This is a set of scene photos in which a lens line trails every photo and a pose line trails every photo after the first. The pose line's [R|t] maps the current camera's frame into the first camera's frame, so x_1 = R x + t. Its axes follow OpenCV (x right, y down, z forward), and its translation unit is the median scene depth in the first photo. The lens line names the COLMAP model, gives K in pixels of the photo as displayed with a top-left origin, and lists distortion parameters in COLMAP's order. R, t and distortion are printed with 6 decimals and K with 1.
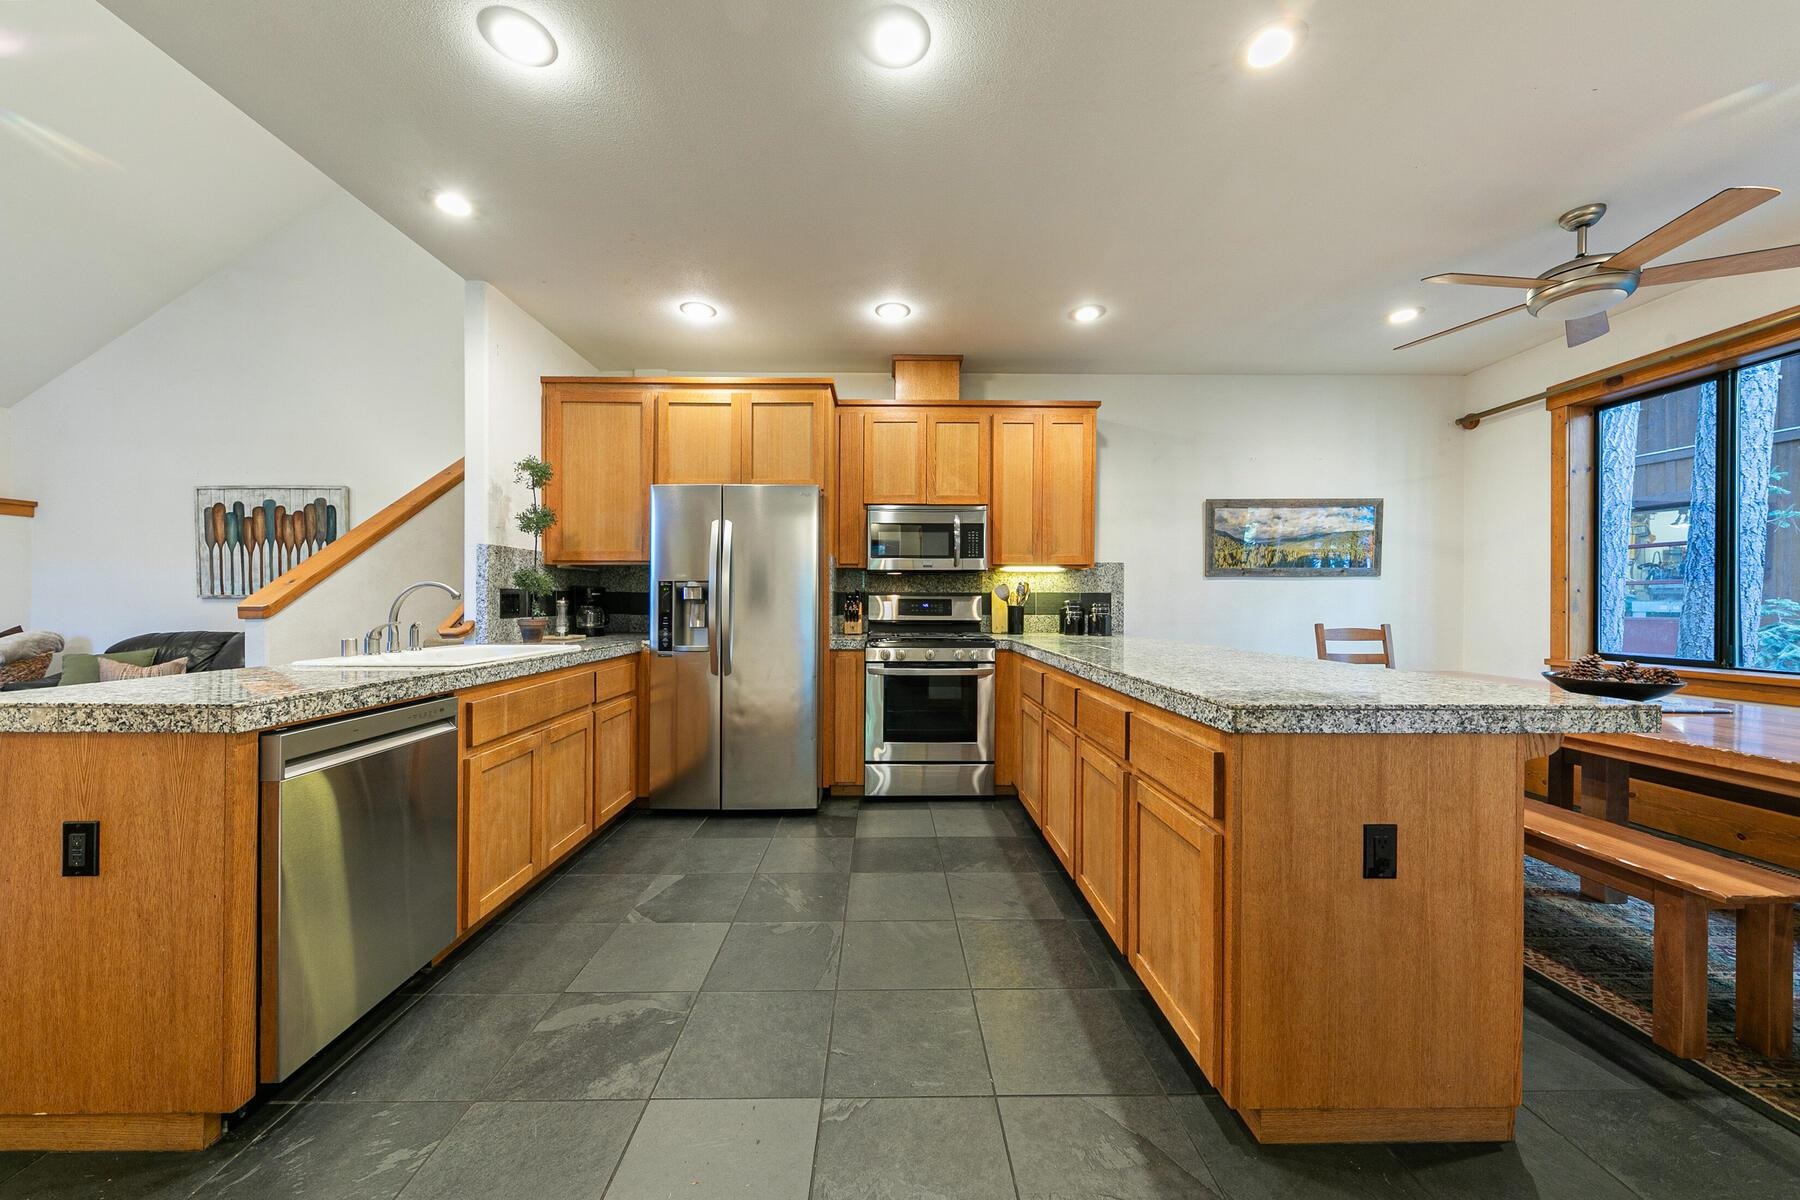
lens RADIAL K [[630.2, 0, 900.0], [0, 630.2, 600.0], [0, 0, 1]] dist [-0.000516, -0.000166]
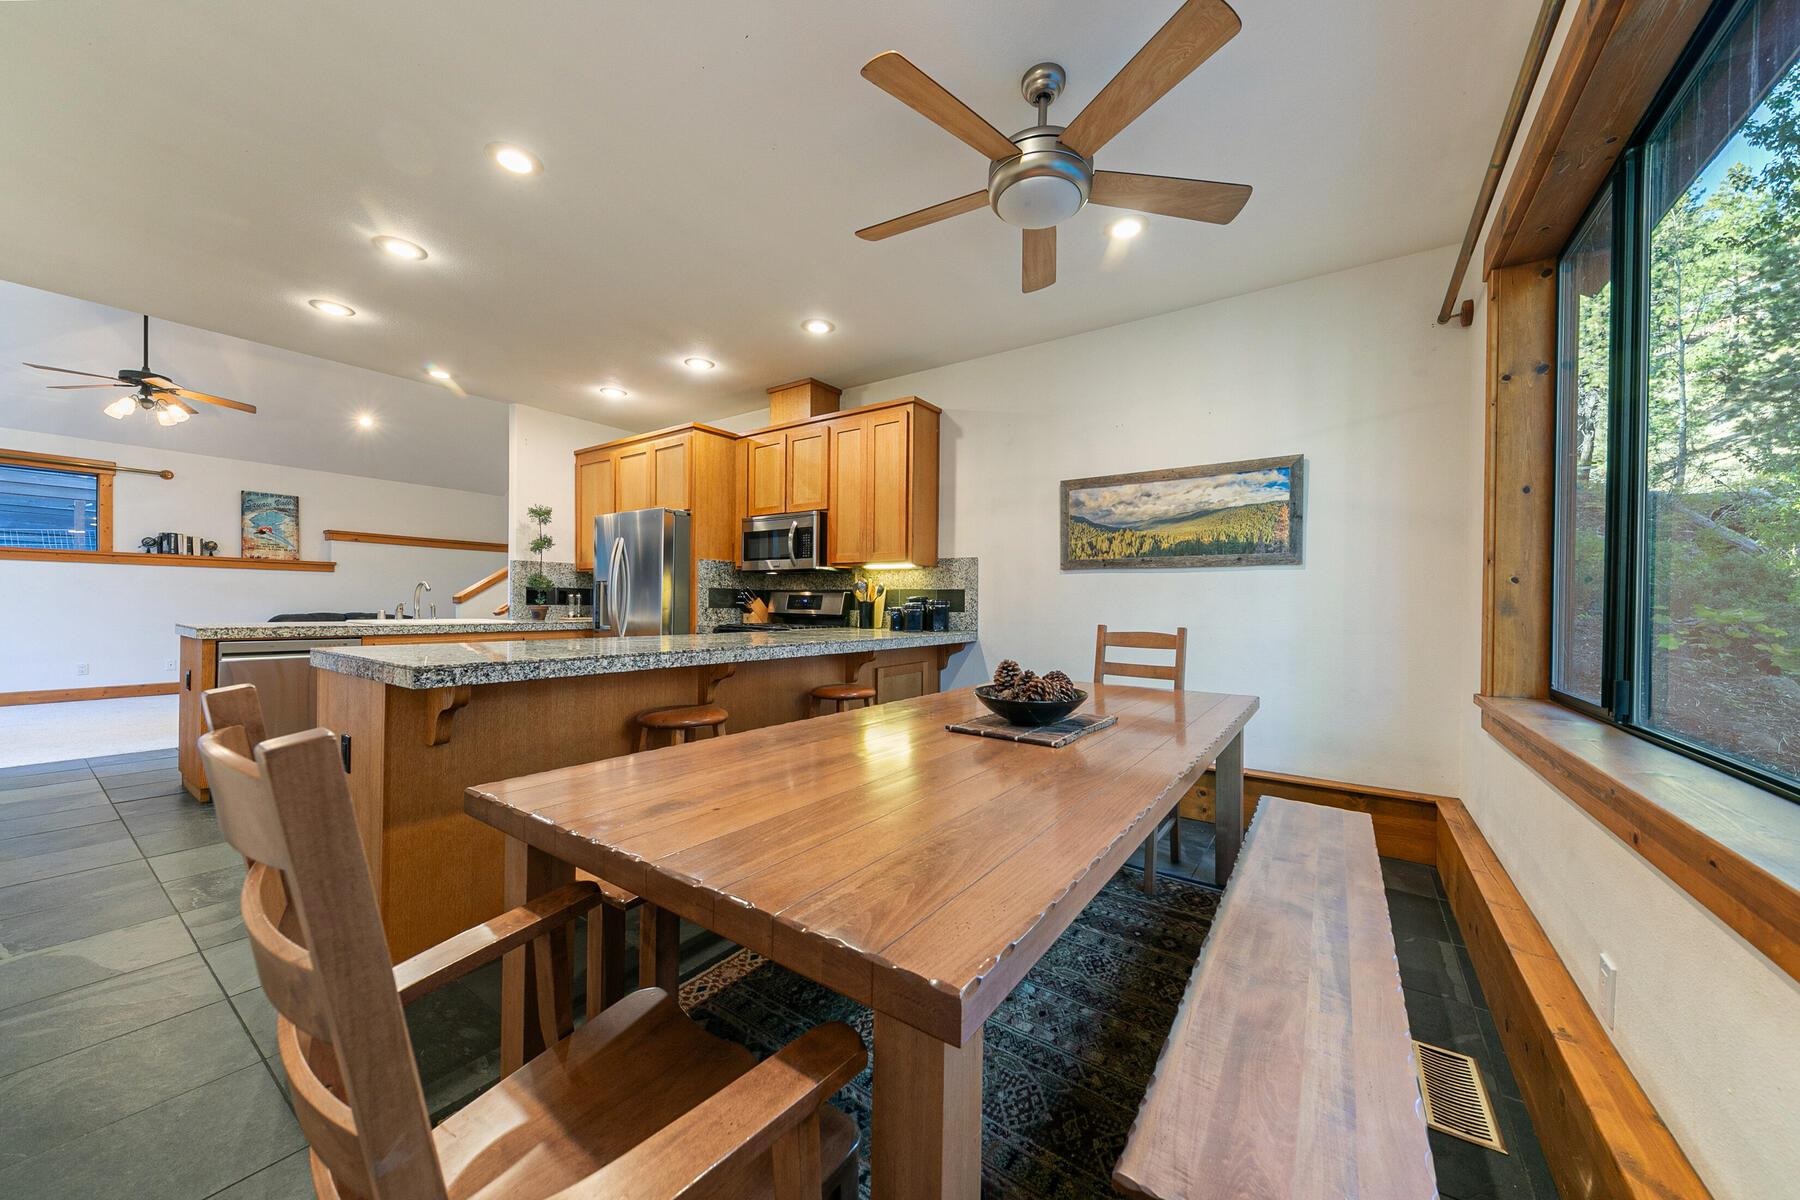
lens RADIAL K [[630.2, 0, 900.0], [0, 630.2, 600.0], [0, 0, 1]] dist [-0.000516, -0.000166]
pose [[0.817603, 0.006710, -0.575743, 0.805284], [-0.009445, 0.999954, -0.001759, 0.007759], [0.575704, 0.006876, 0.817629, 0.162238]]
